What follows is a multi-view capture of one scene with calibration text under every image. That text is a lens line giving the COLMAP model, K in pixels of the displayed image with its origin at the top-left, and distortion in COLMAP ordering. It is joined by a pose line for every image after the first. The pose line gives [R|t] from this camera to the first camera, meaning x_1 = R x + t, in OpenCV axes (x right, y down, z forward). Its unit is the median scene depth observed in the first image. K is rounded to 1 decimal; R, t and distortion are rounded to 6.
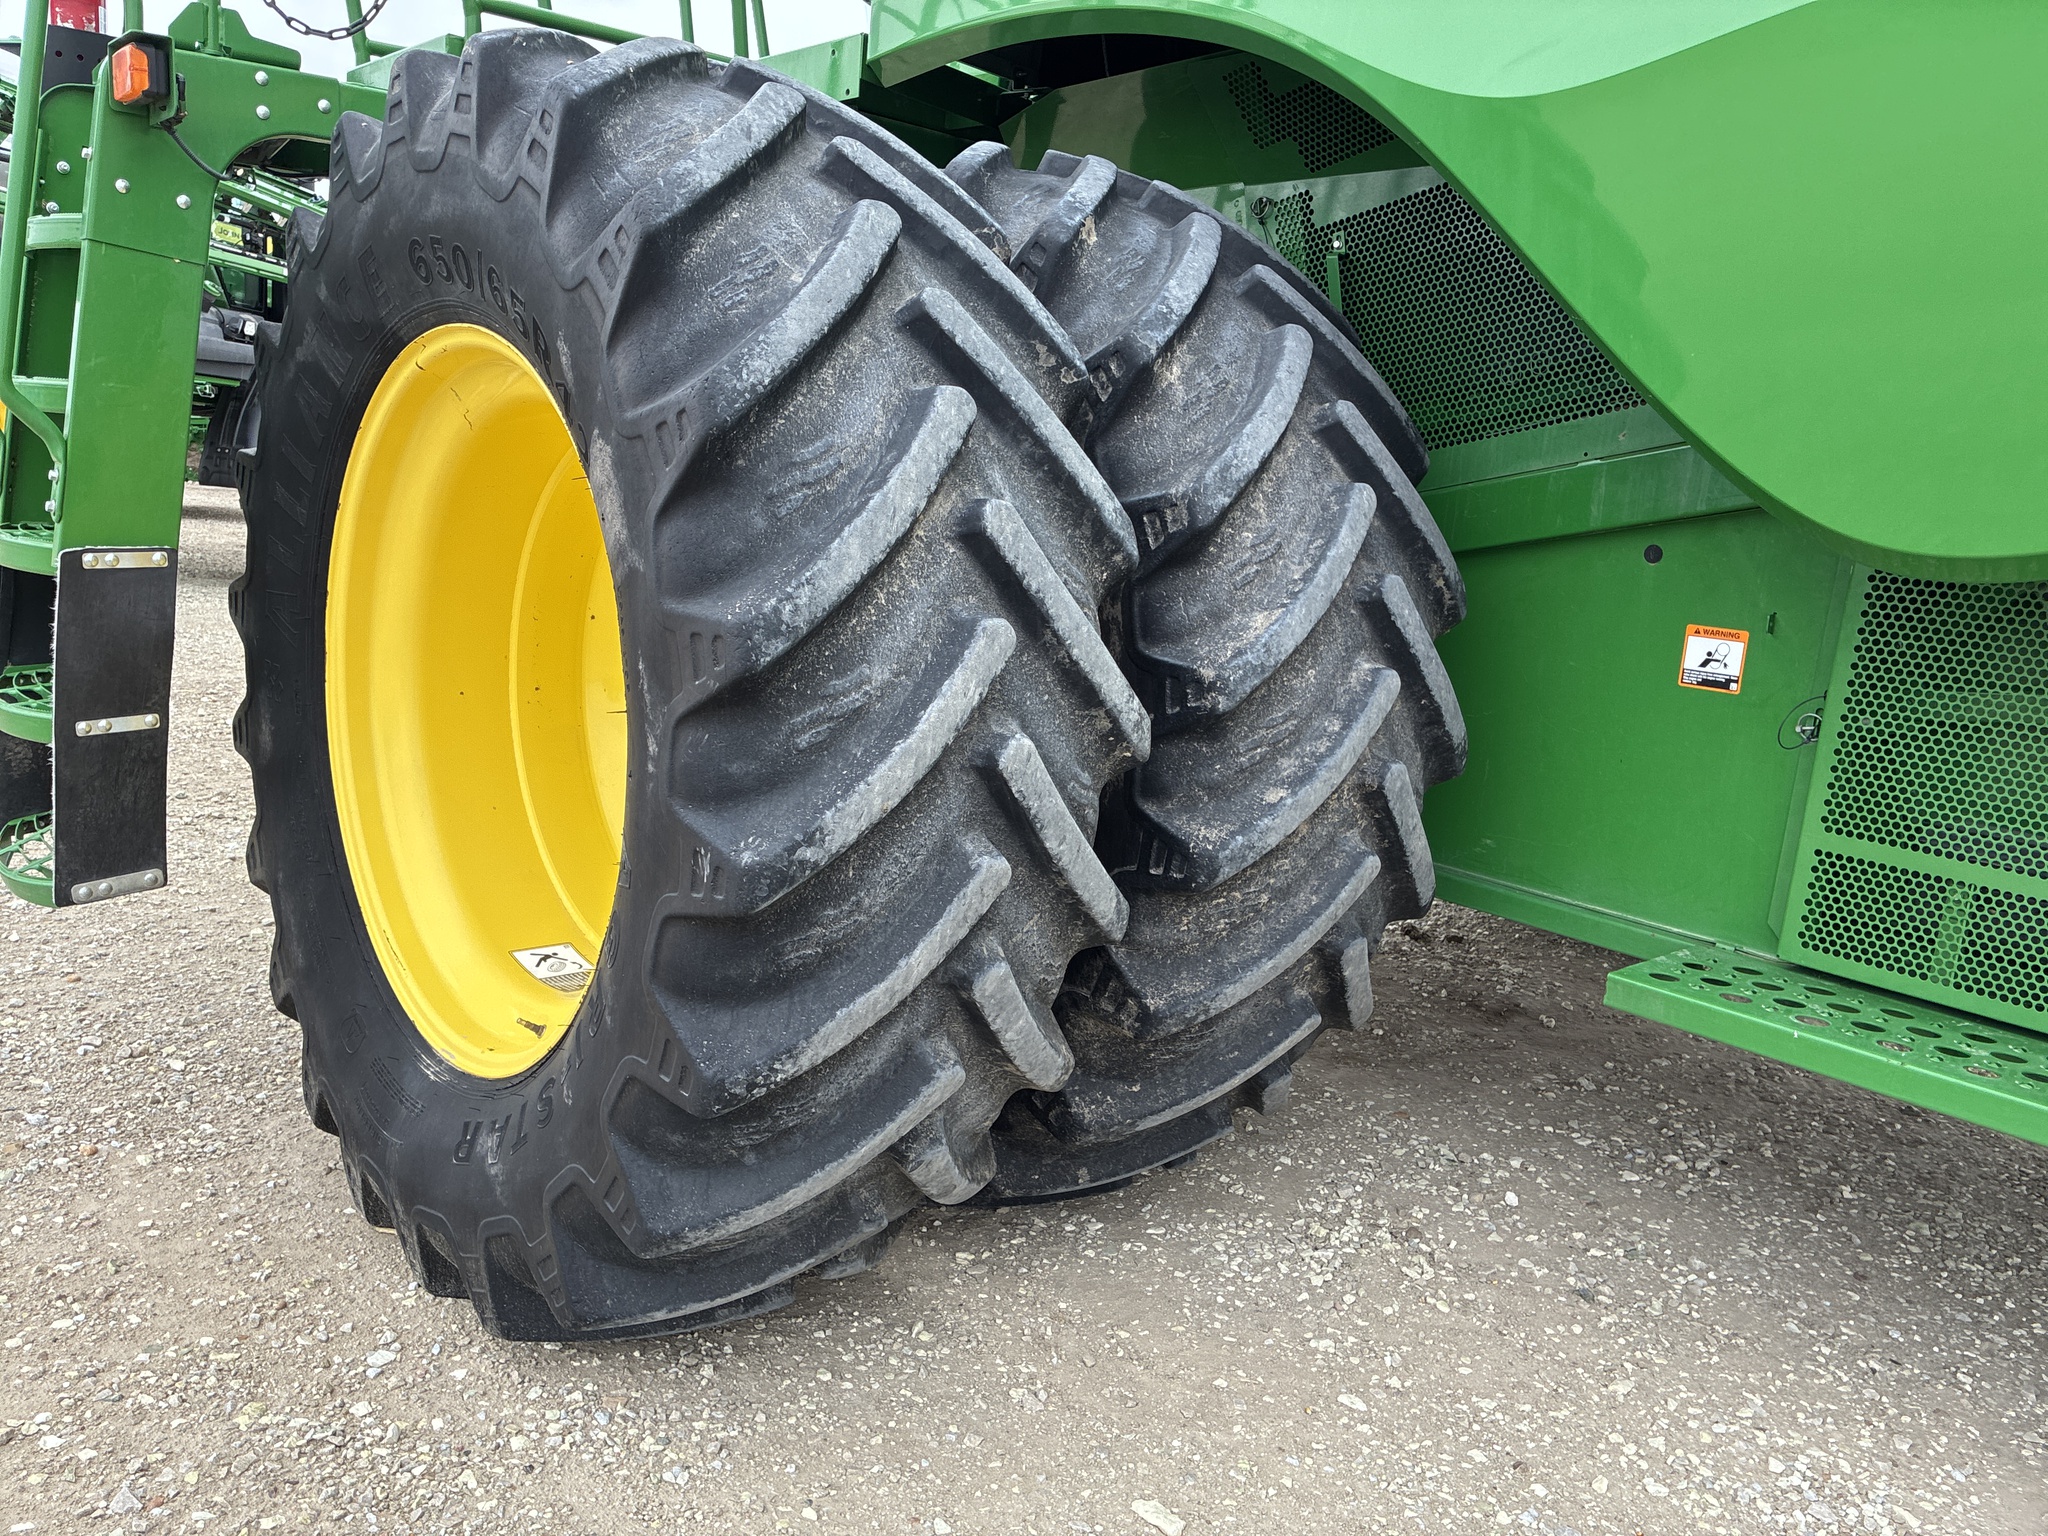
lens RADIAL K [[1524.5, 0, 1062.6], [0, 1524.5, 767.5], [0, 0, 1]] dist [0.081290, -0.174180]
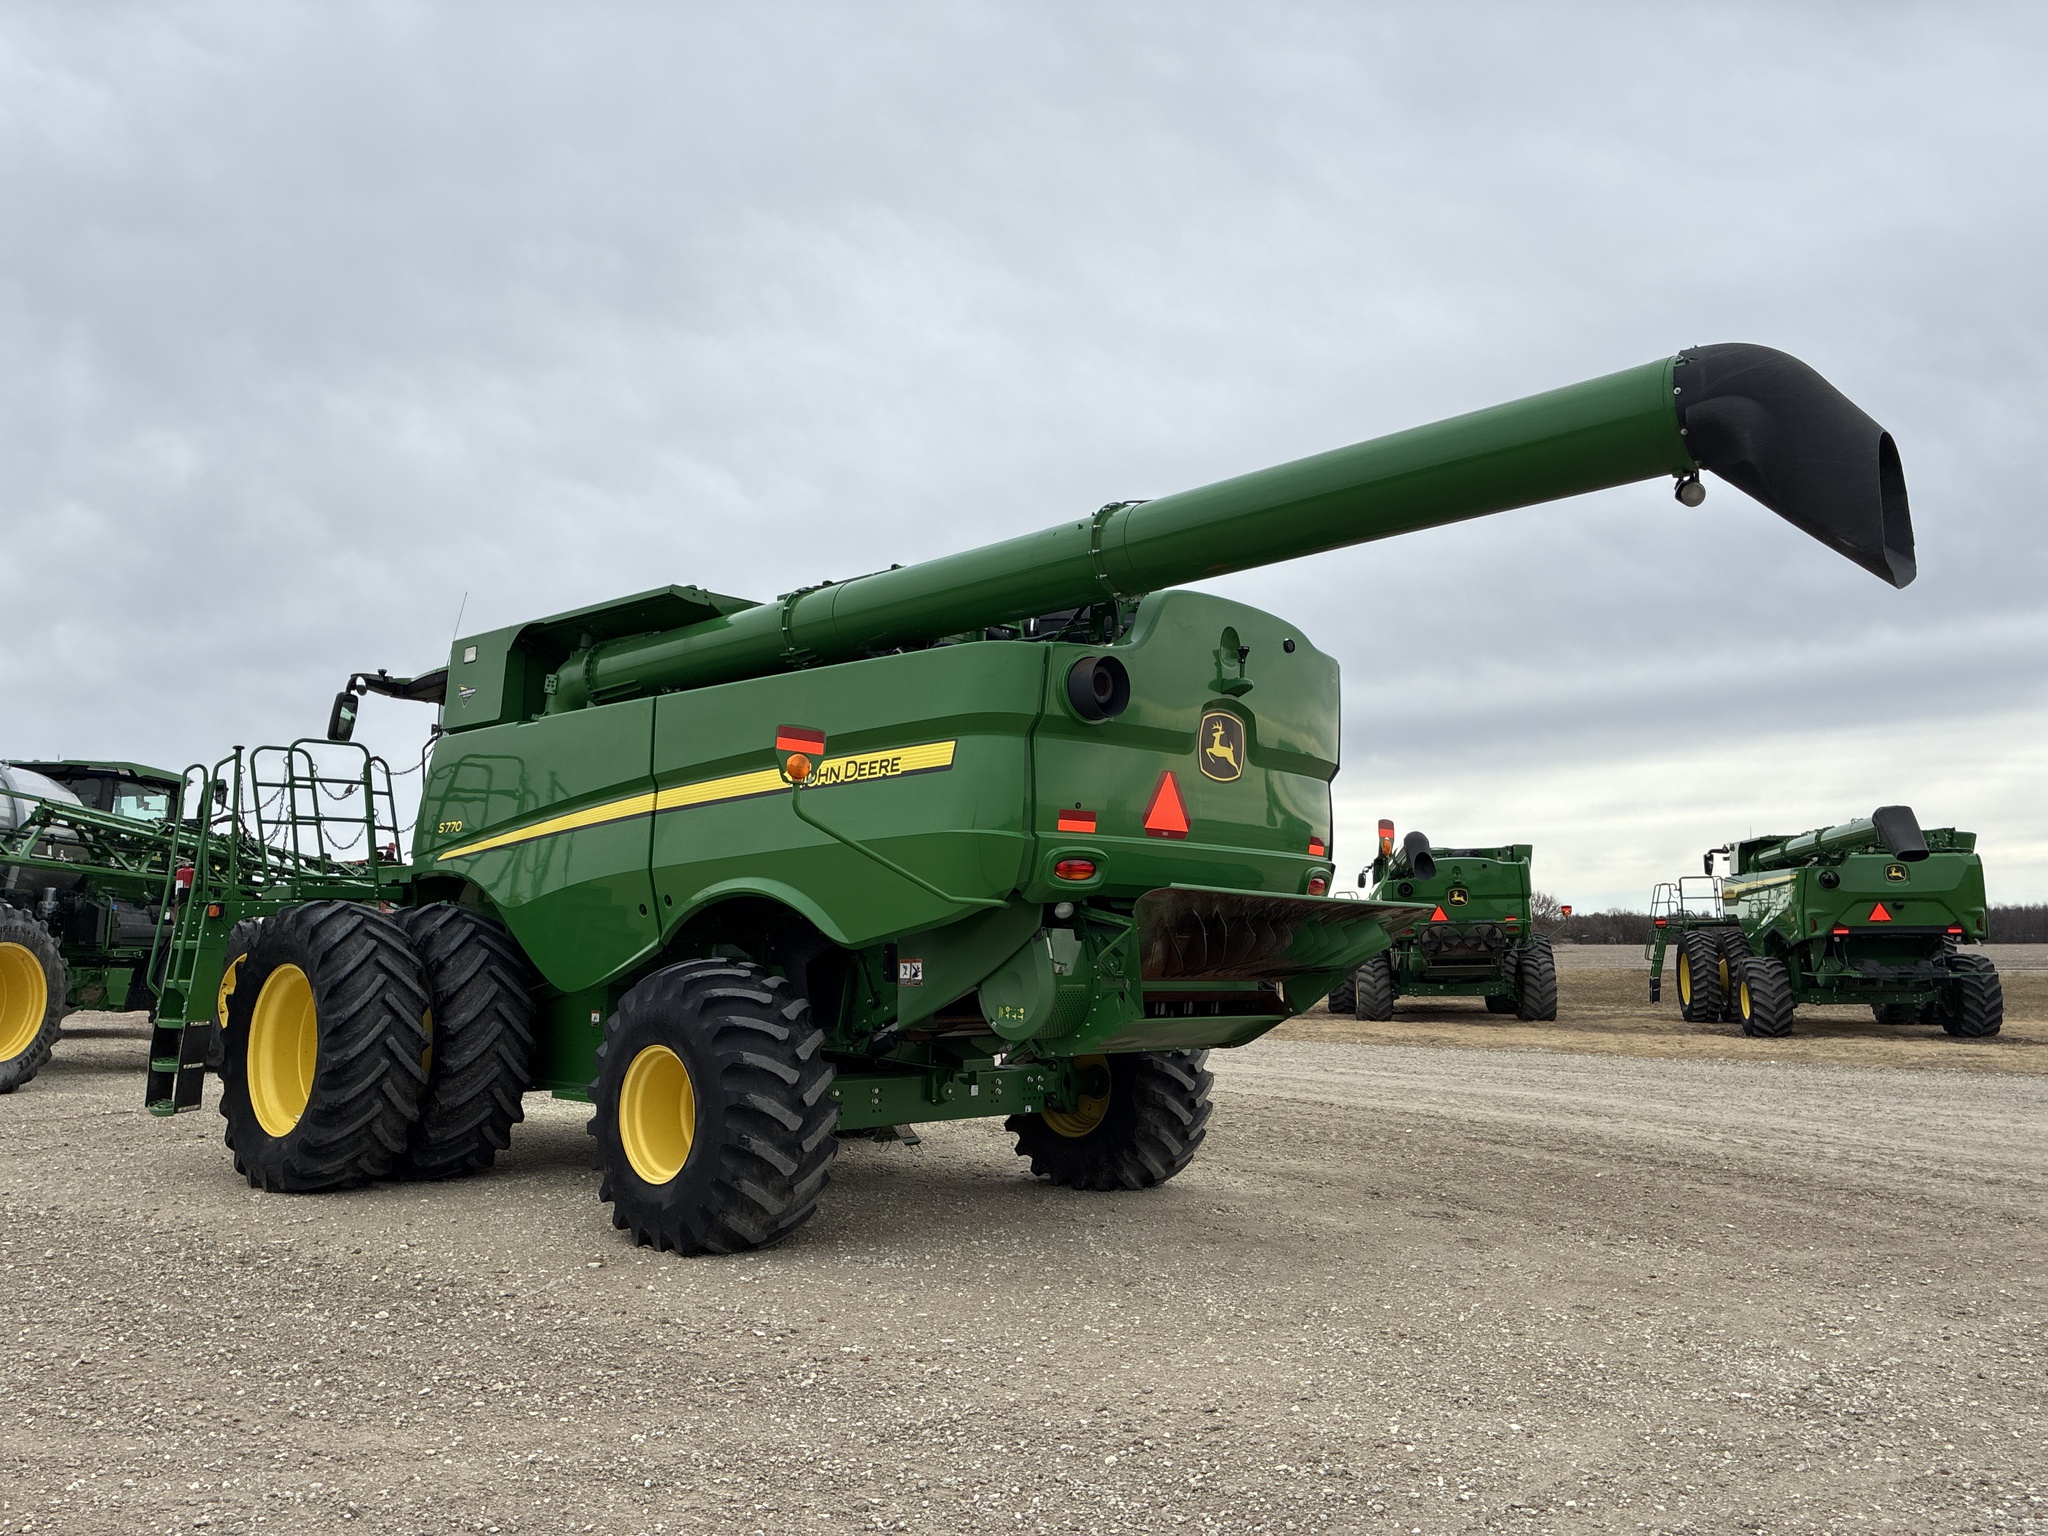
lens RADIAL K [[1558.6, 0, 1025.6], [0, 1558.6, 788.8], [0, 0, 1]] dist [0.077563, -0.128120]
pose [[0.995891, -0.064188, 0.063880, 1.854795], [0.079713, 0.956084, -0.282045, 0.865285], [-0.042971, 0.285978, 0.957272, -4.547143]]
